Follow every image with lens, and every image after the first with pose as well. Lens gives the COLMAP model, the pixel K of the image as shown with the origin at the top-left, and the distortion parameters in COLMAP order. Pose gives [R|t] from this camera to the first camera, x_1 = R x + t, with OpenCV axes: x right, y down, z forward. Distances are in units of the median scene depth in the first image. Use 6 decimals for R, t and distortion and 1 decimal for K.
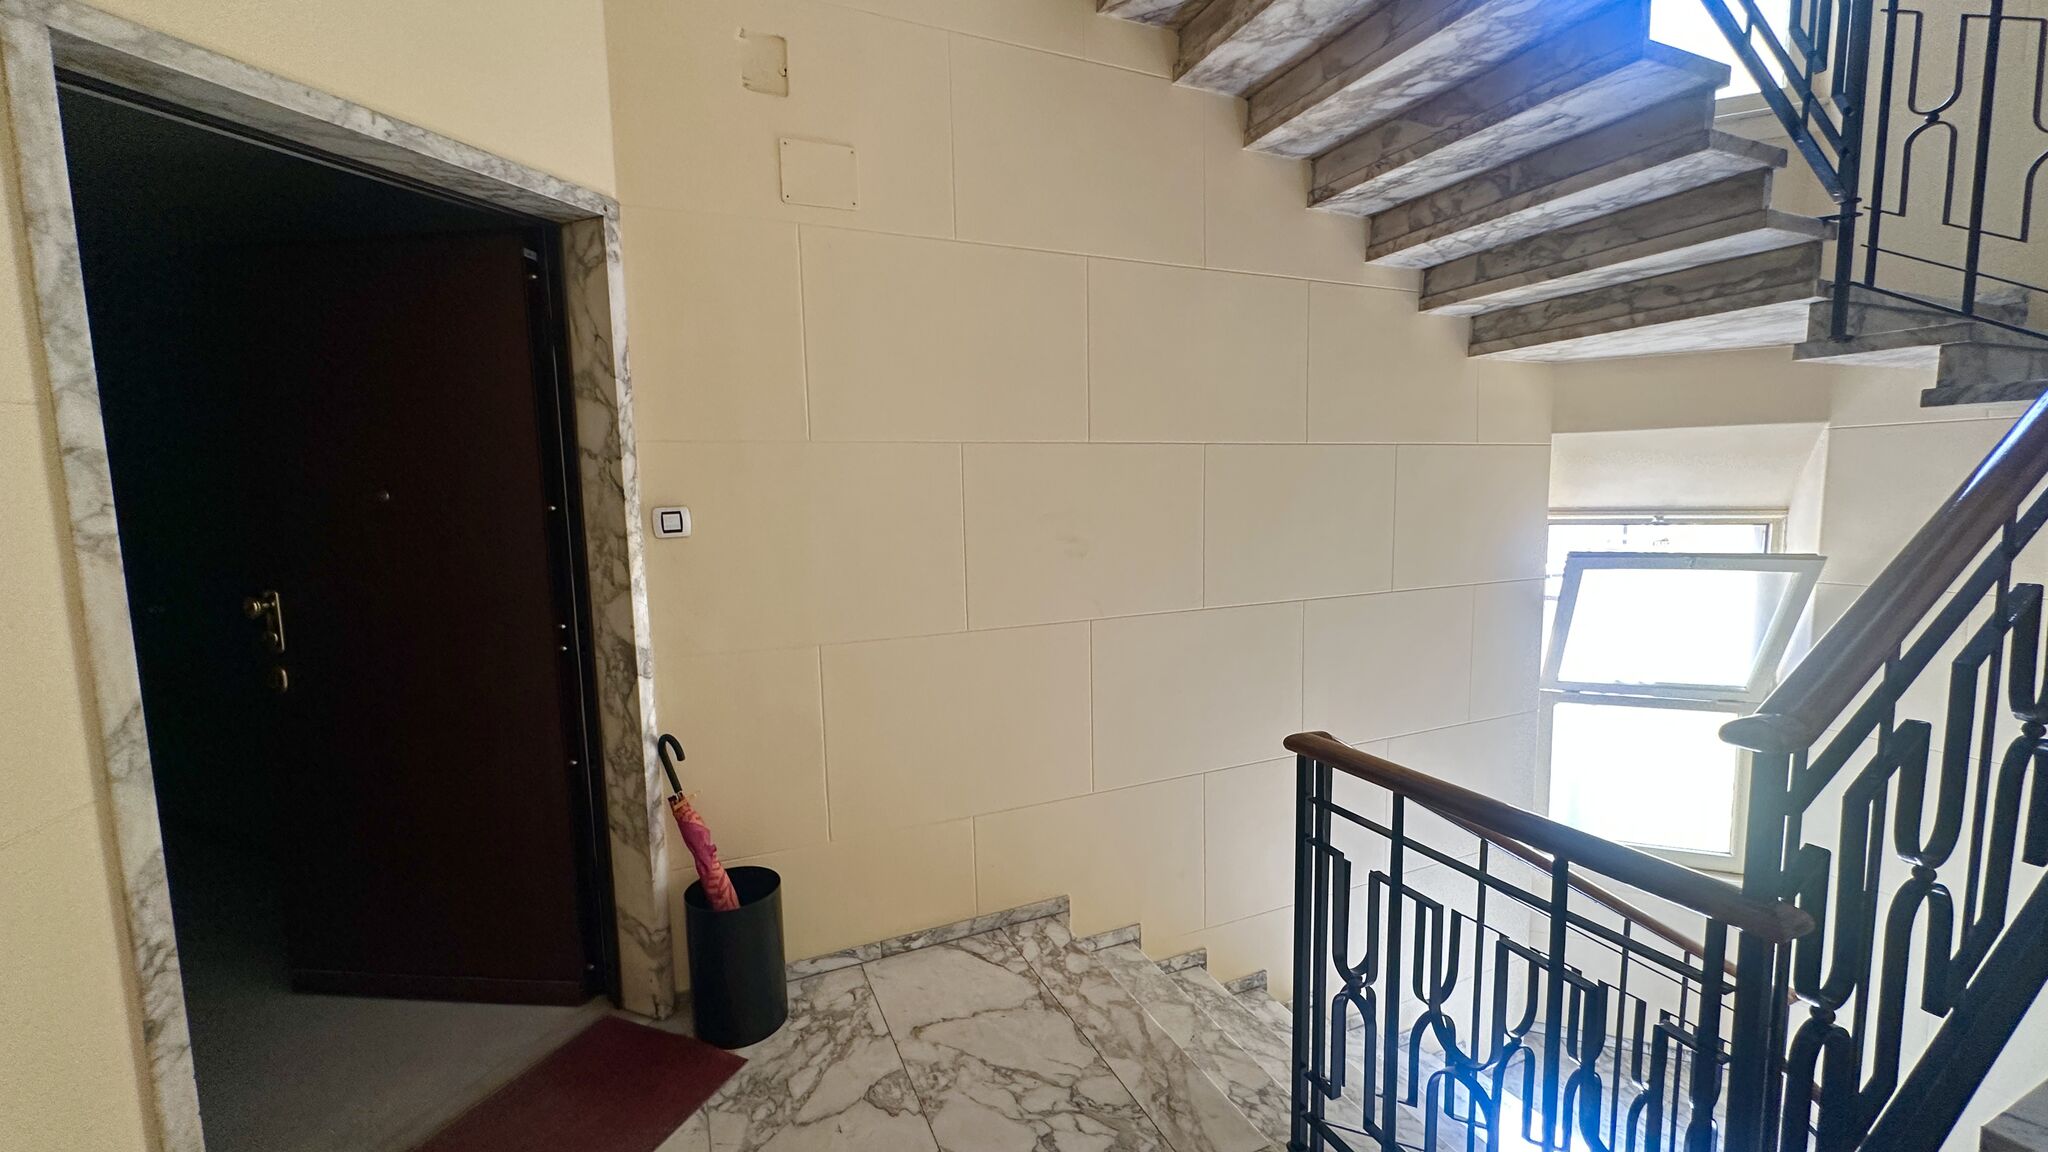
lens RADIAL K [[816.8, 0, 1012.5], [0, 816.8, 578.4], [0, 0, 1]] dist [-0.001740, -0.000199]
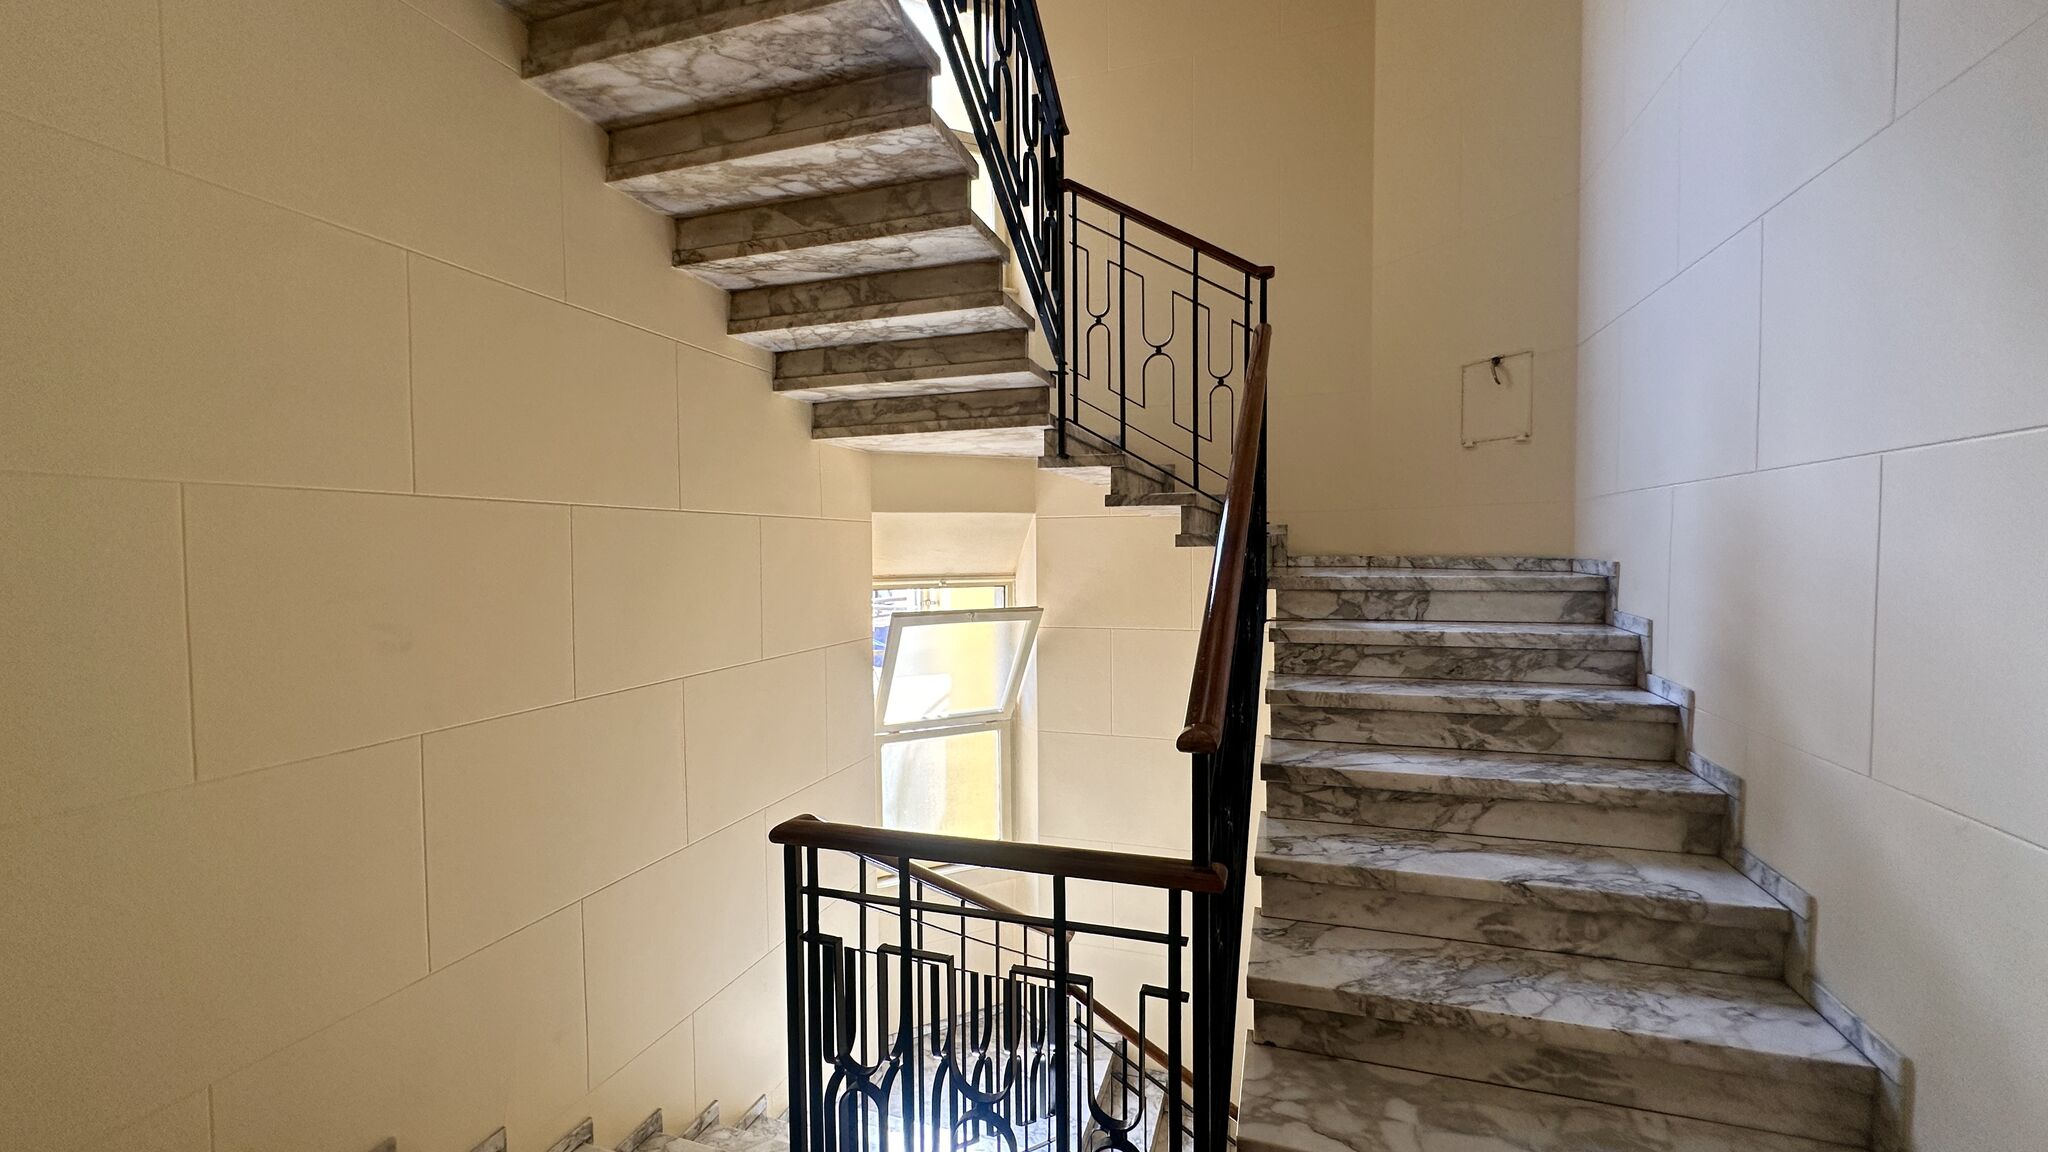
lens RADIAL K [[821.2, 0, 1024.0], [0, 821.2, 576.0], [0, 0, 1]] dist [0.001015, 0.000274]
pose [[0.665143, -0.010209, 0.746646, -0.101042], [0.075641, 0.995684, -0.053769, -0.010217], [-0.742875, 0.092241, 0.663045, 0.100192]]
